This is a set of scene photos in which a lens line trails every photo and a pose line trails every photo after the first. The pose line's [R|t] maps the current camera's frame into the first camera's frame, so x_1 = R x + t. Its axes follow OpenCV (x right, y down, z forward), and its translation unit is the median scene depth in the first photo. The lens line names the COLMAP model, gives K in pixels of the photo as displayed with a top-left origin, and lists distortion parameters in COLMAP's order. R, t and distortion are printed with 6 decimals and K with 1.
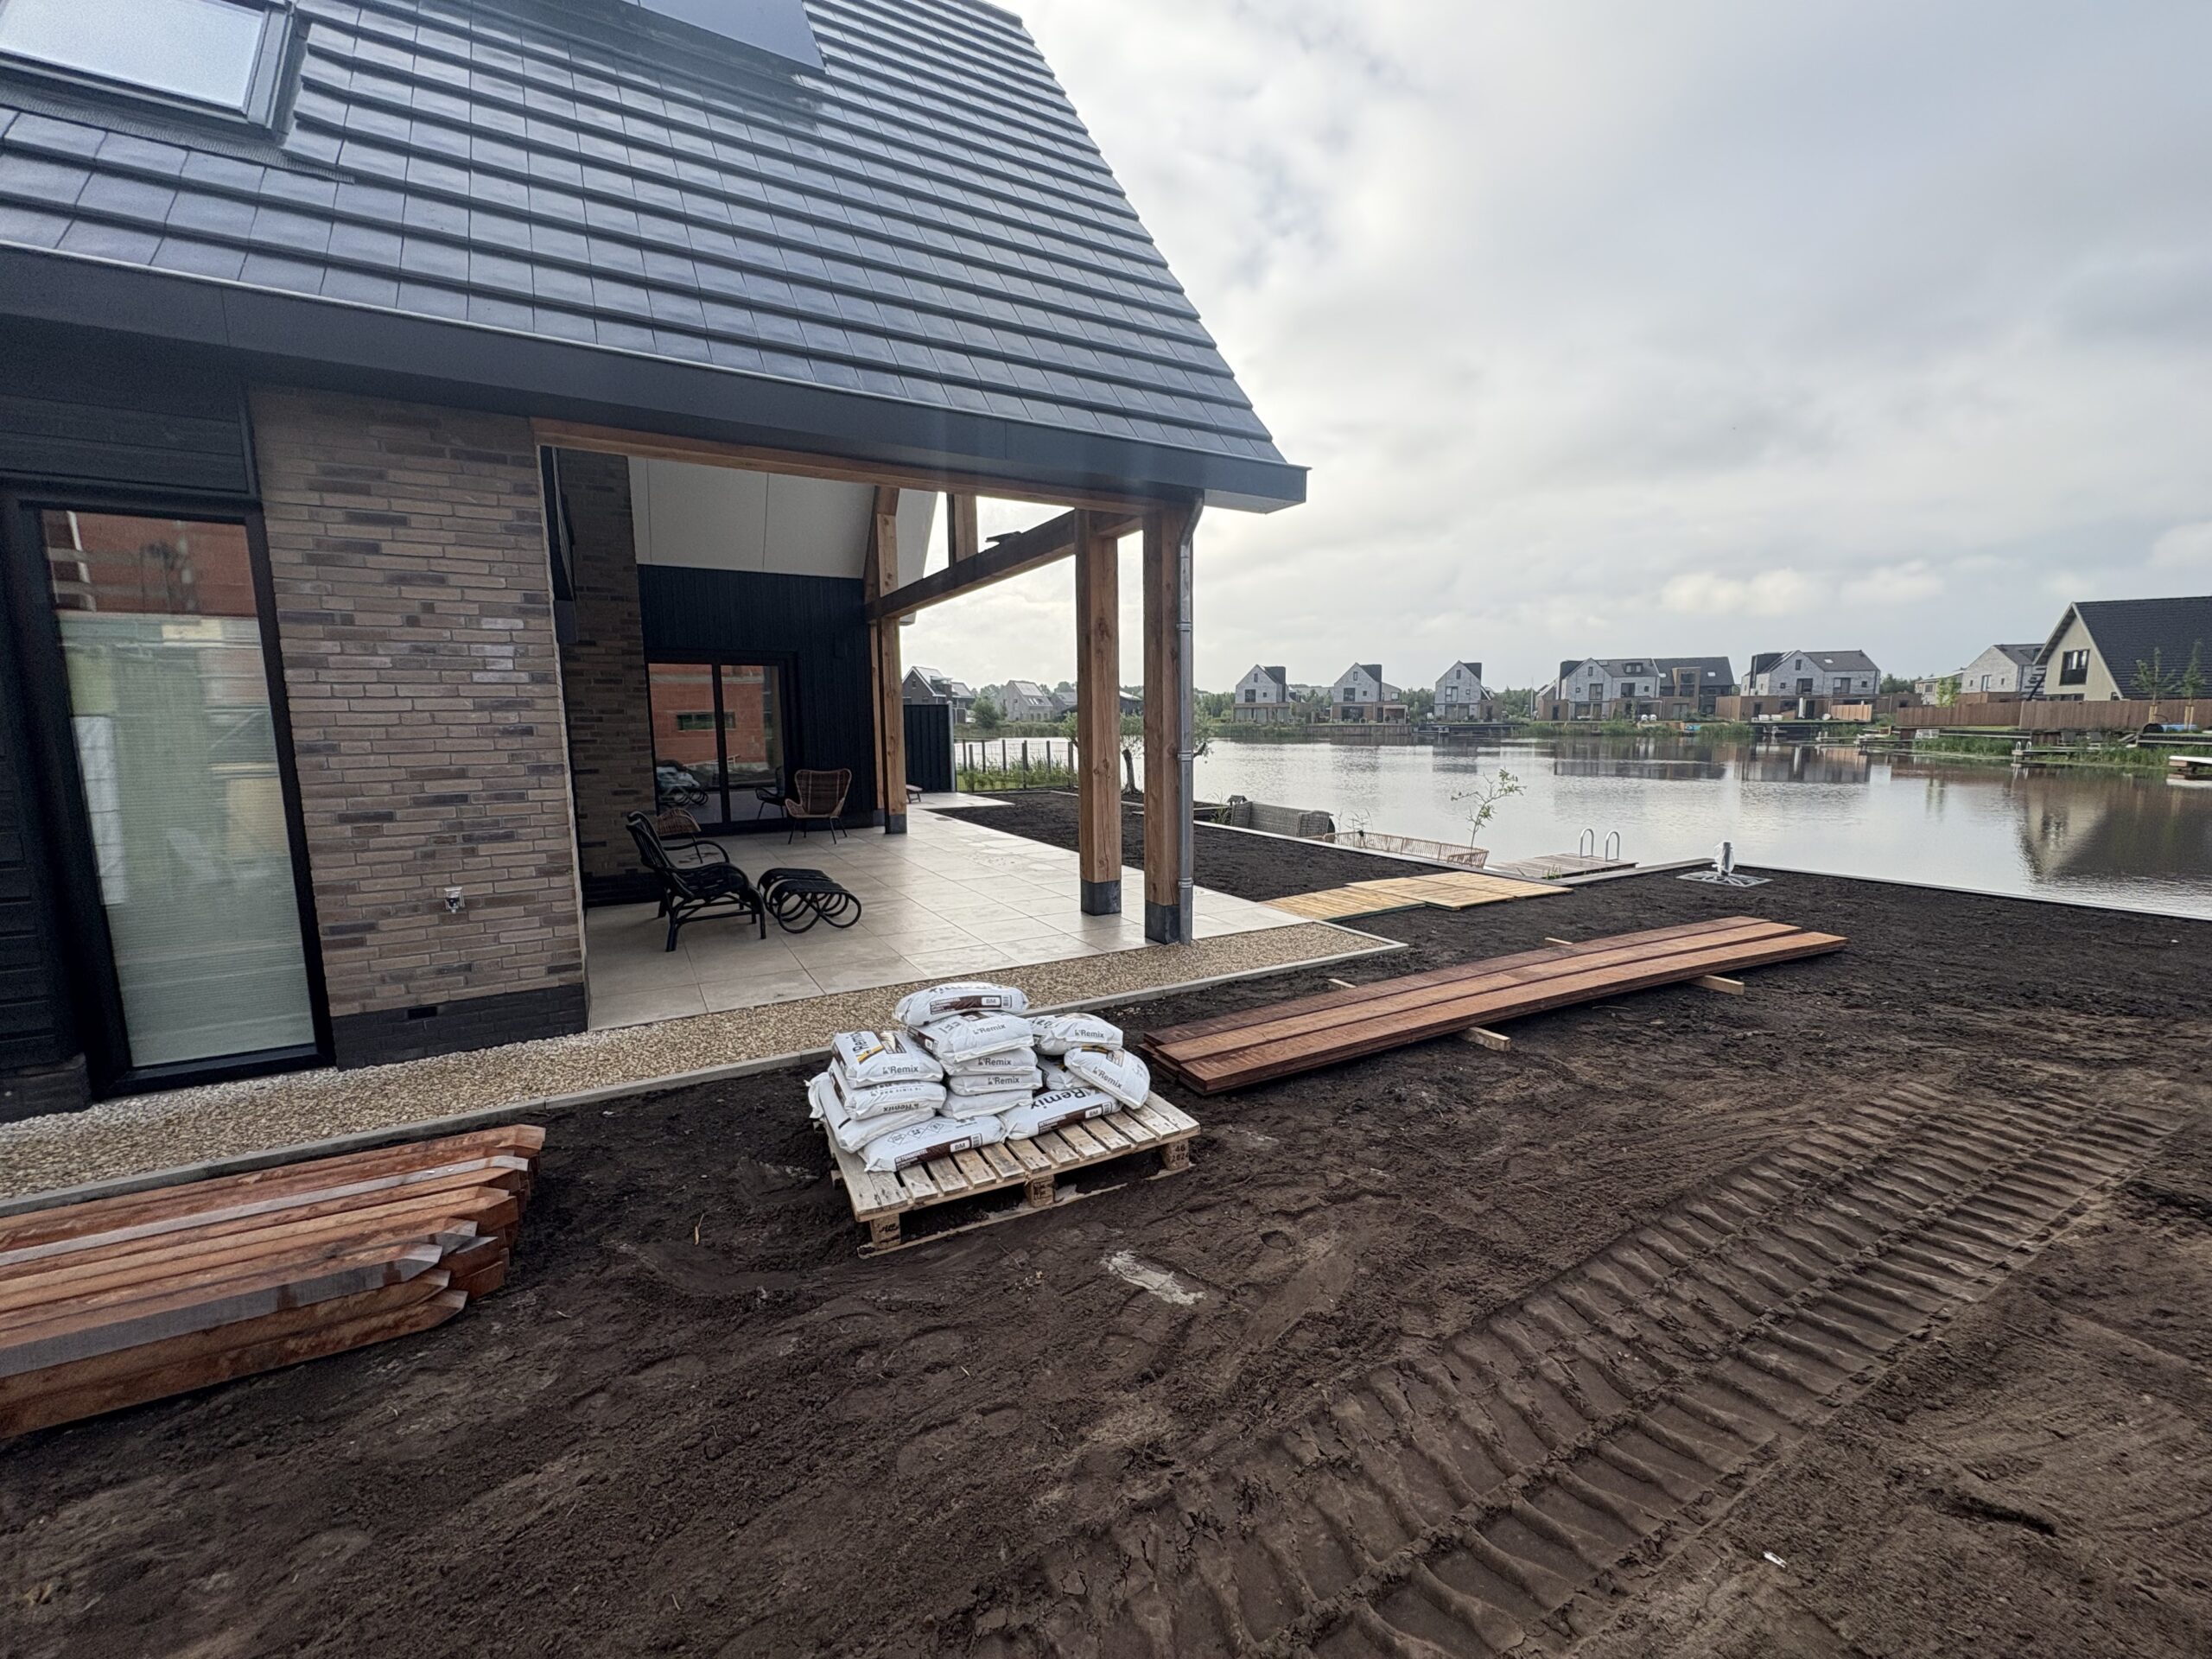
lens RADIAL K [[884.2, 0, 1112.0], [0, 884.2, 825.6], [0, 0, 1]] dist [0.000402, -0.000018]
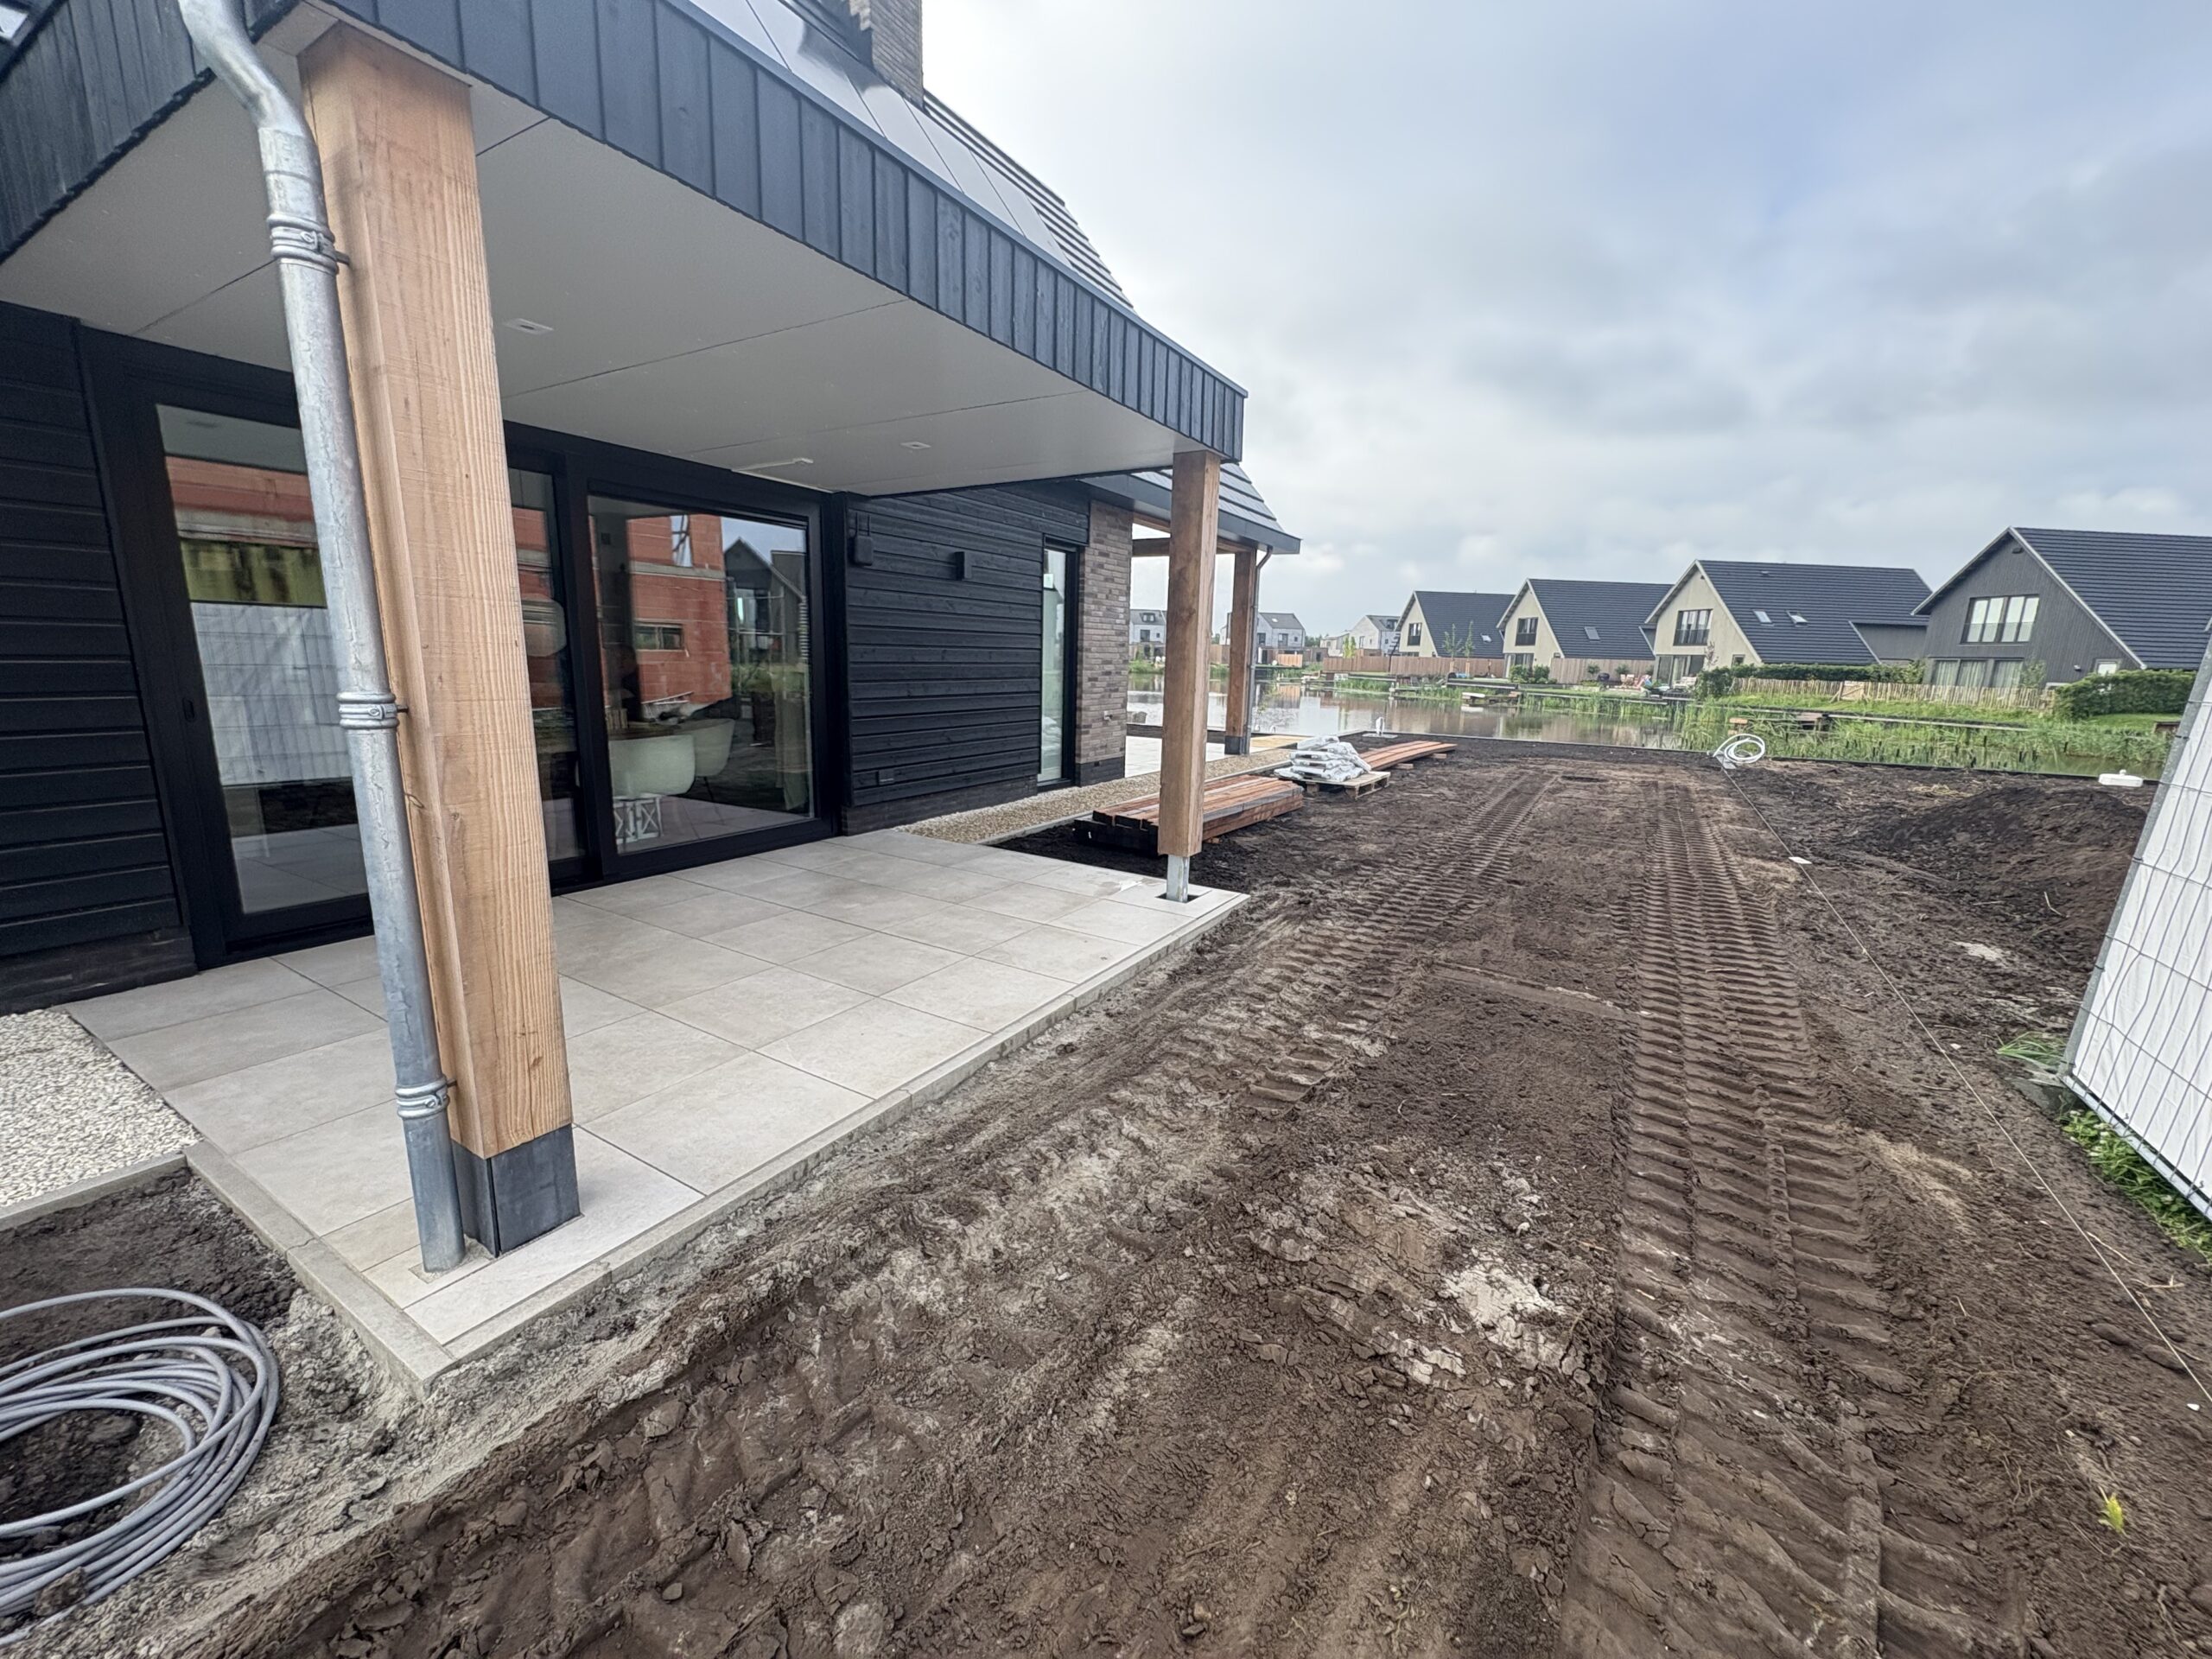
lens RADIAL K [[884.2, 0, 1110.8], [0, 884.2, 838.9], [0, 0, 1]] dist [0.000402, -0.000018]
pose [[0.867030, -0.068996, 0.493456, -0.130315], [0.024900, 0.995128, 0.095391, 0.012552], [-0.497634, -0.070420, 0.864524, -0.073068]]
